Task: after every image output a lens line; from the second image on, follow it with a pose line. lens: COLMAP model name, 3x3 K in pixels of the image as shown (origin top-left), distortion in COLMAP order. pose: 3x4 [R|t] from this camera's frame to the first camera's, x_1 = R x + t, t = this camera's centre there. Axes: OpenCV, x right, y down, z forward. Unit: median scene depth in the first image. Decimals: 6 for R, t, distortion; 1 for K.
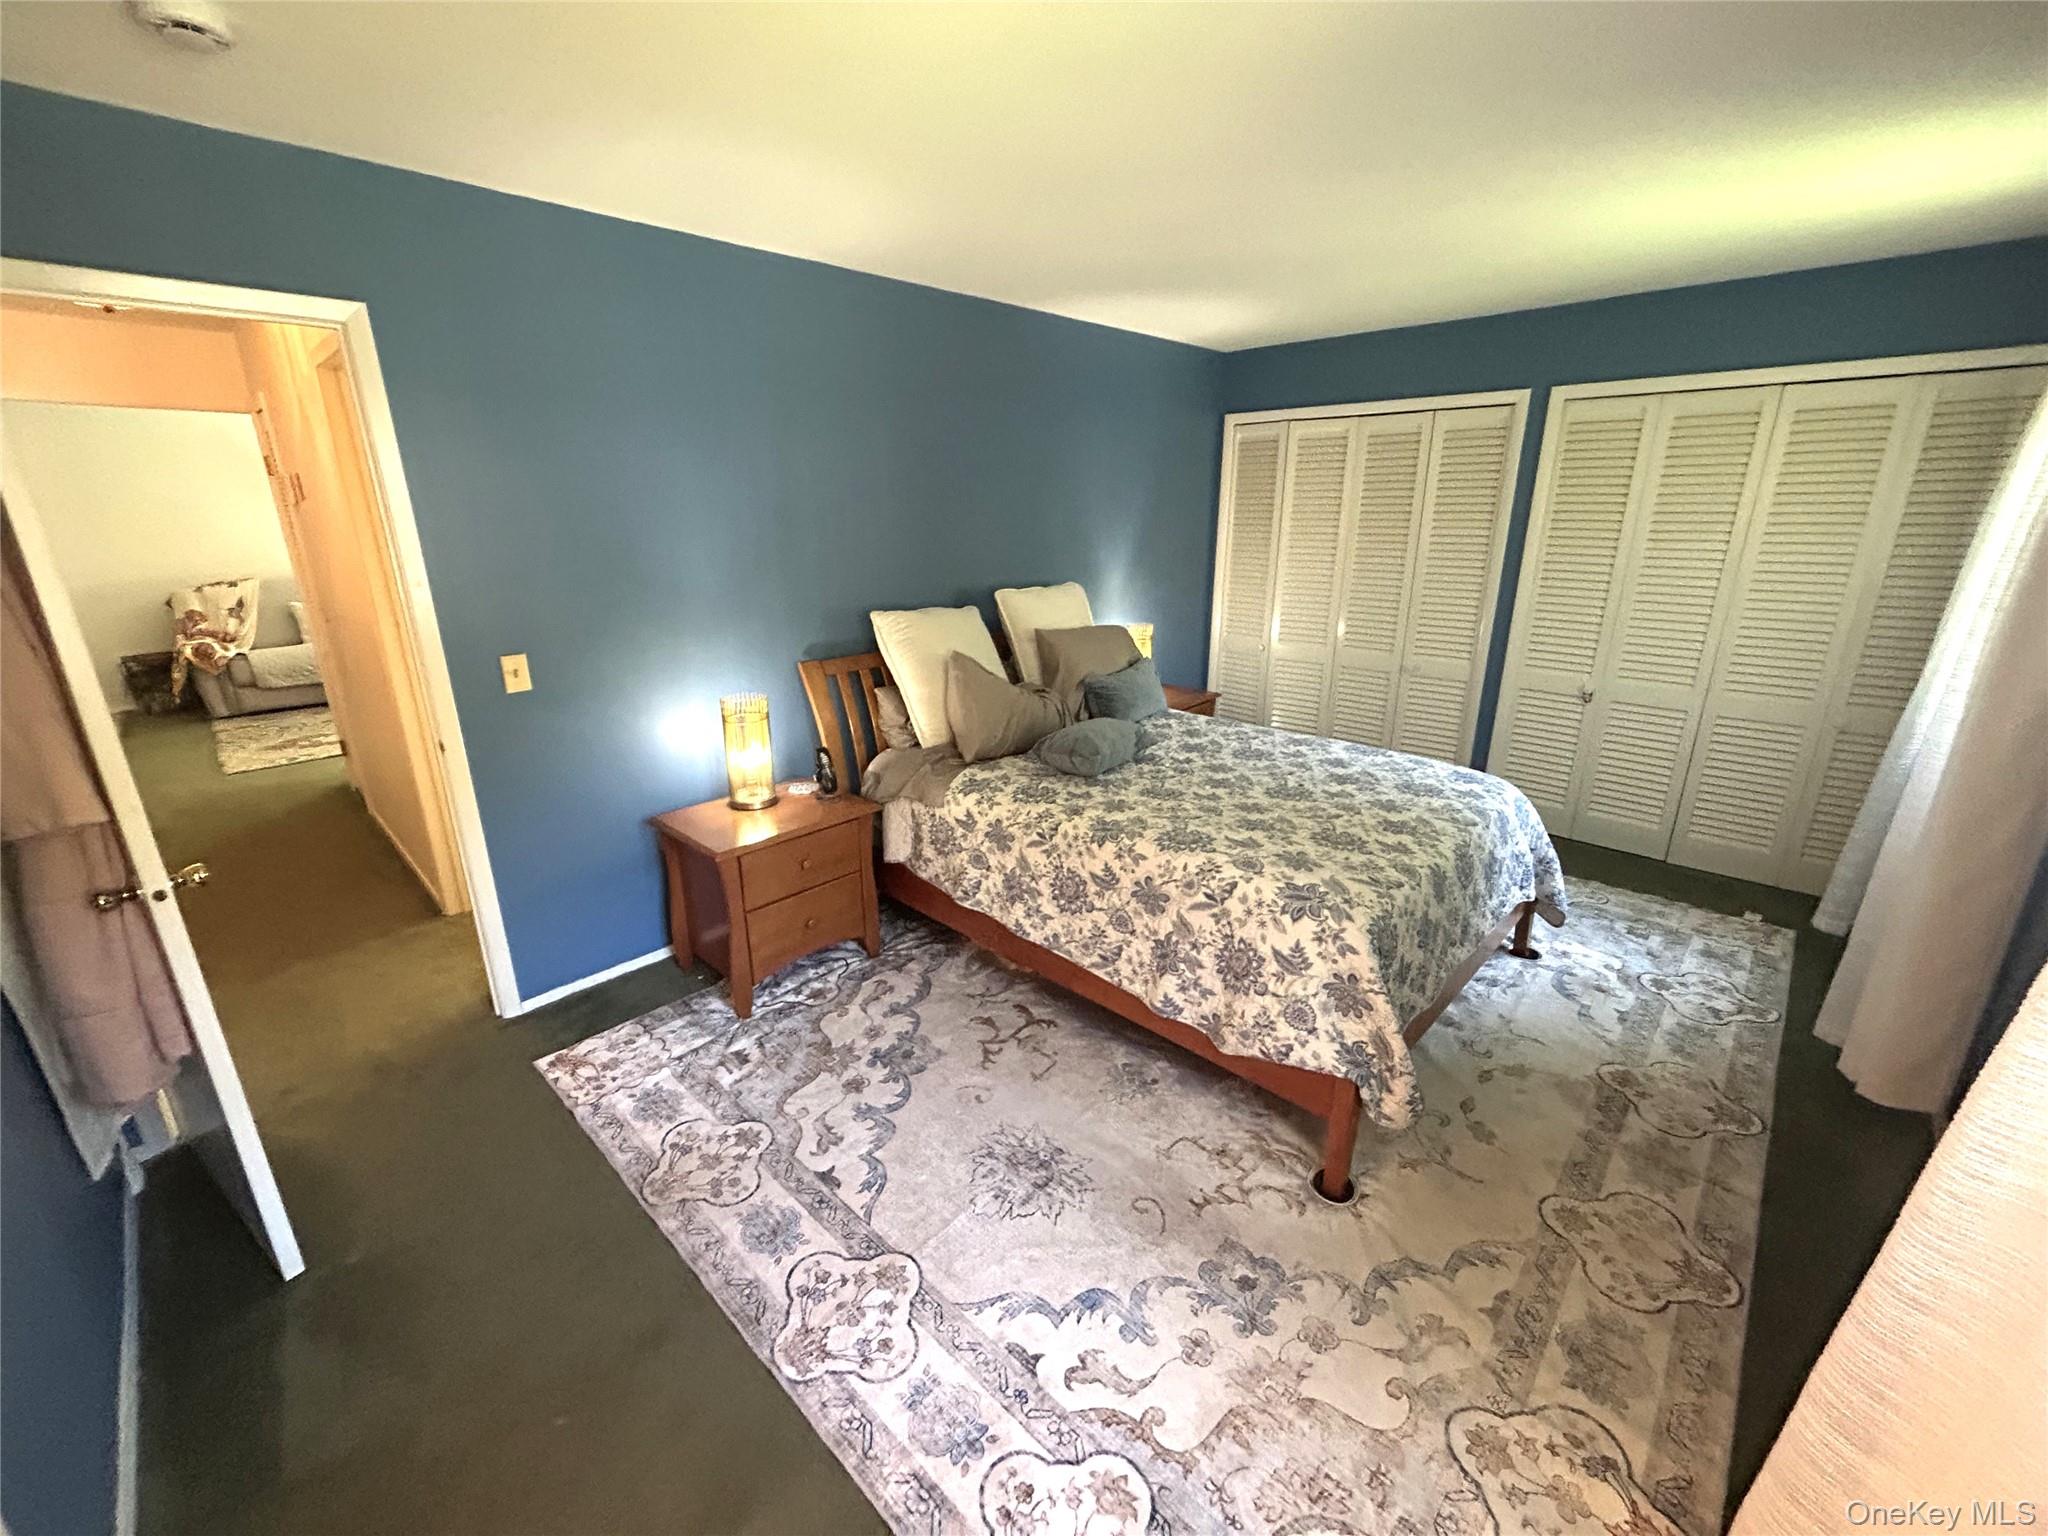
lens RADIAL K [[823.2, 0, 1024.0], [0, 823.2, 768.0], [0, 0, 1]] dist [0.001634, 0.000077]
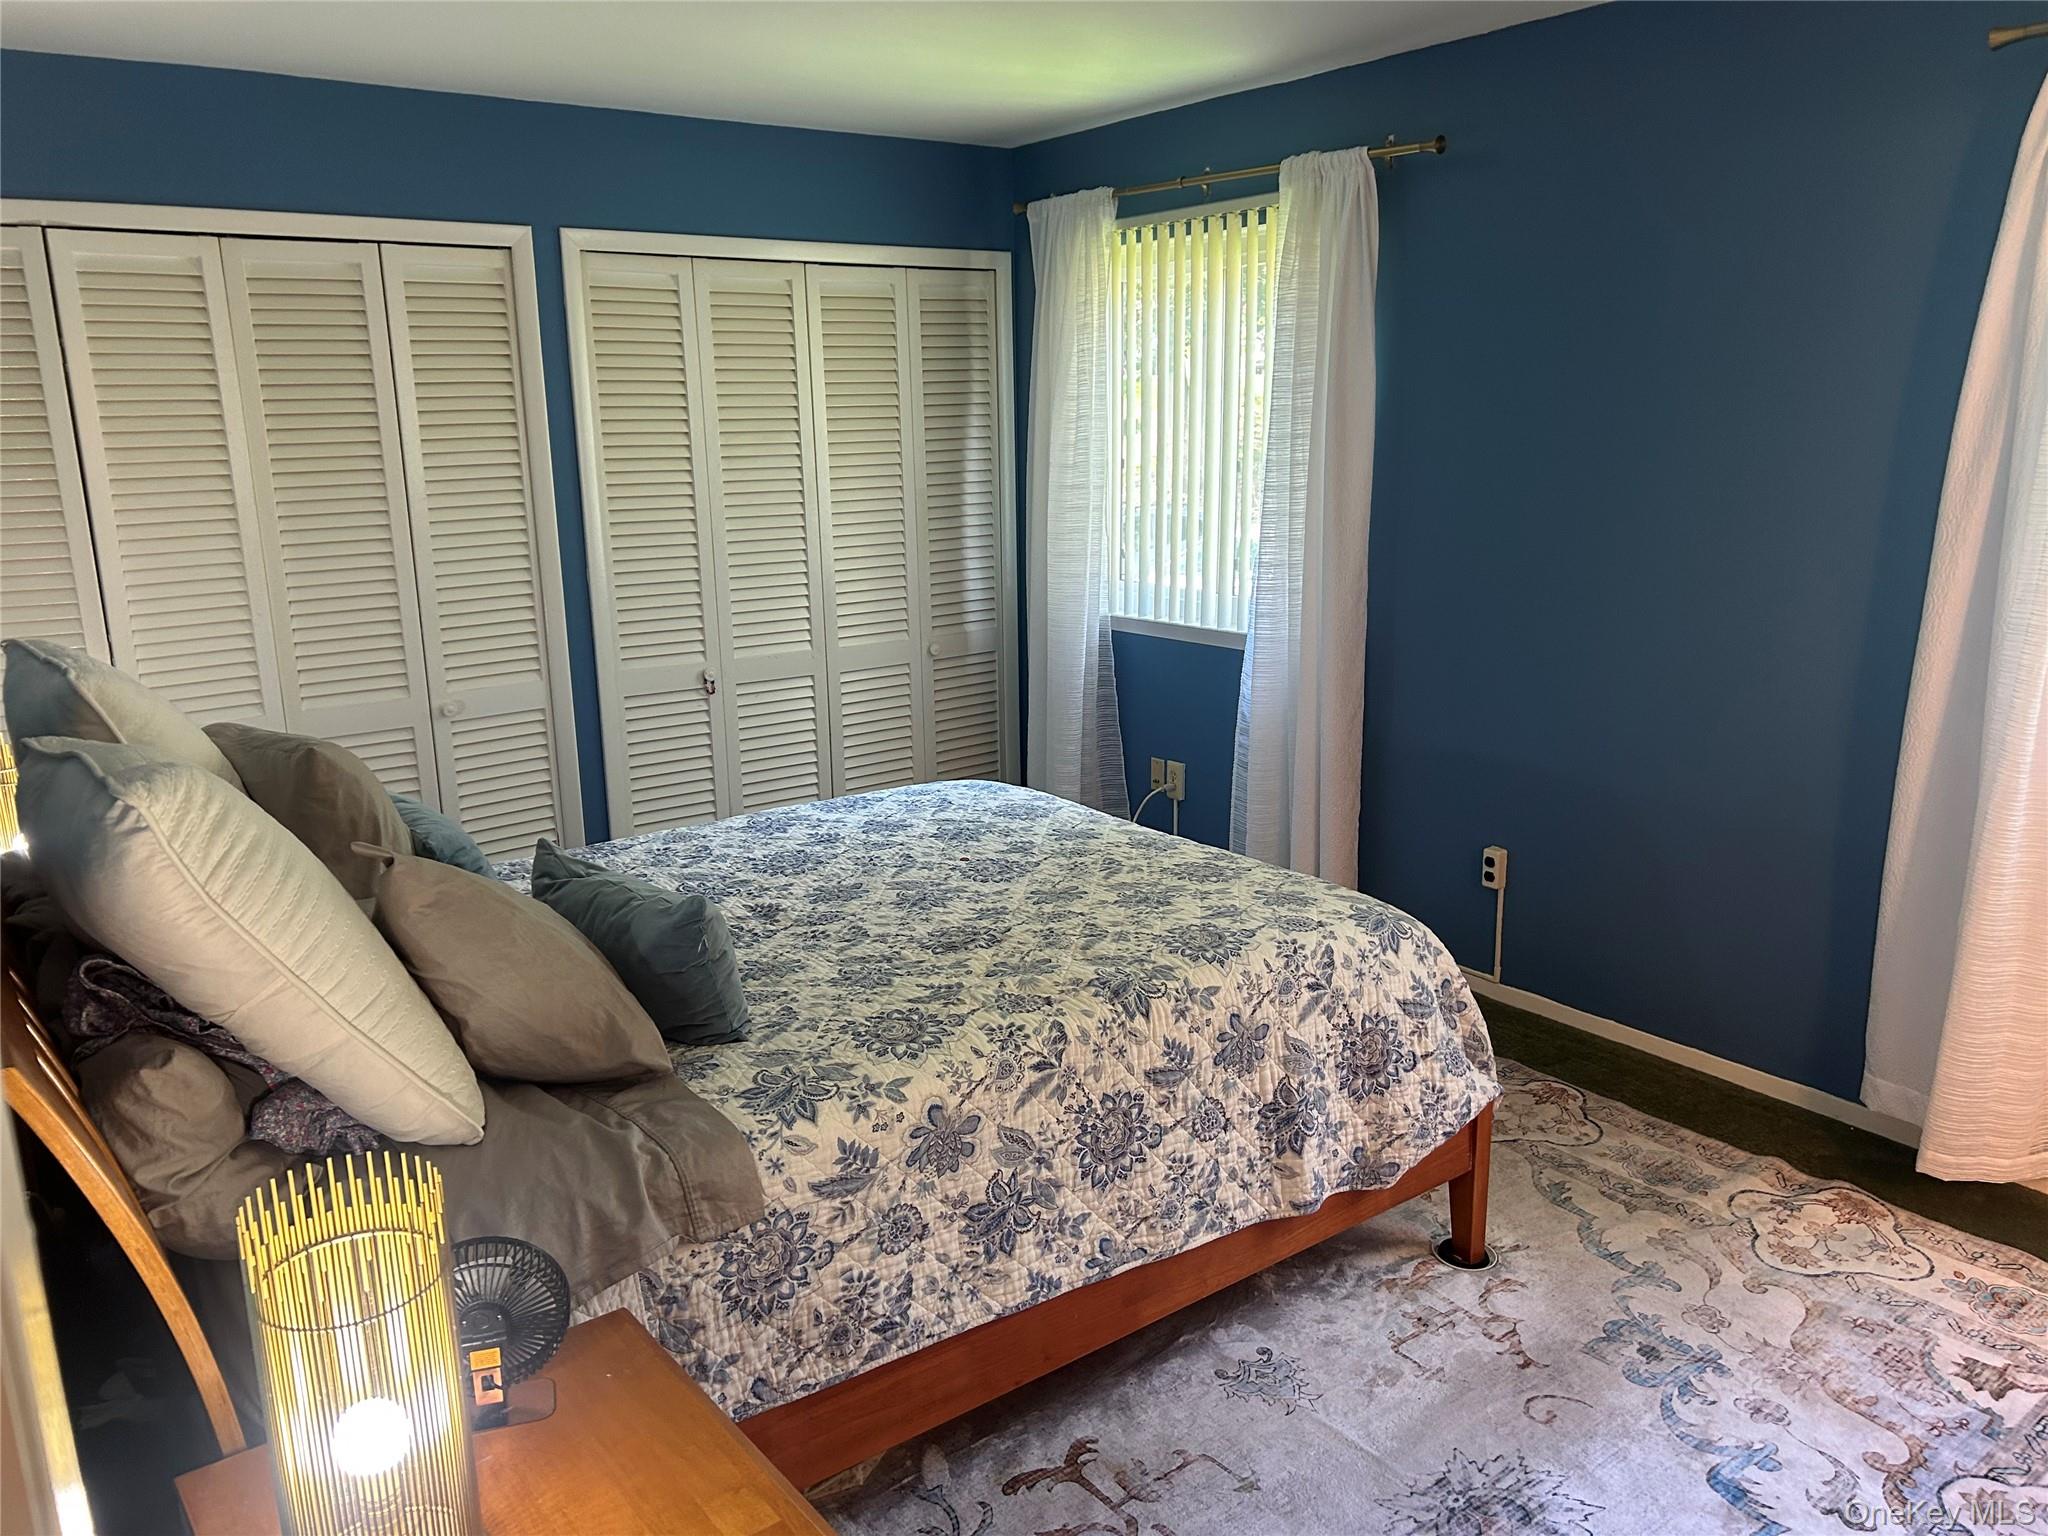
lens RADIAL K [[1546.2, 0, 1024.0], [0, 1546.2, 768.0], [0, 0, 1]] dist [0.123187, -0.238009]
pose [[0.174843, -0.226897, 0.958096, -0.759562], [0.312580, 0.935537, 0.164512, -0.223595], [-0.933661, 0.270718, 0.234496, 0.689718]]
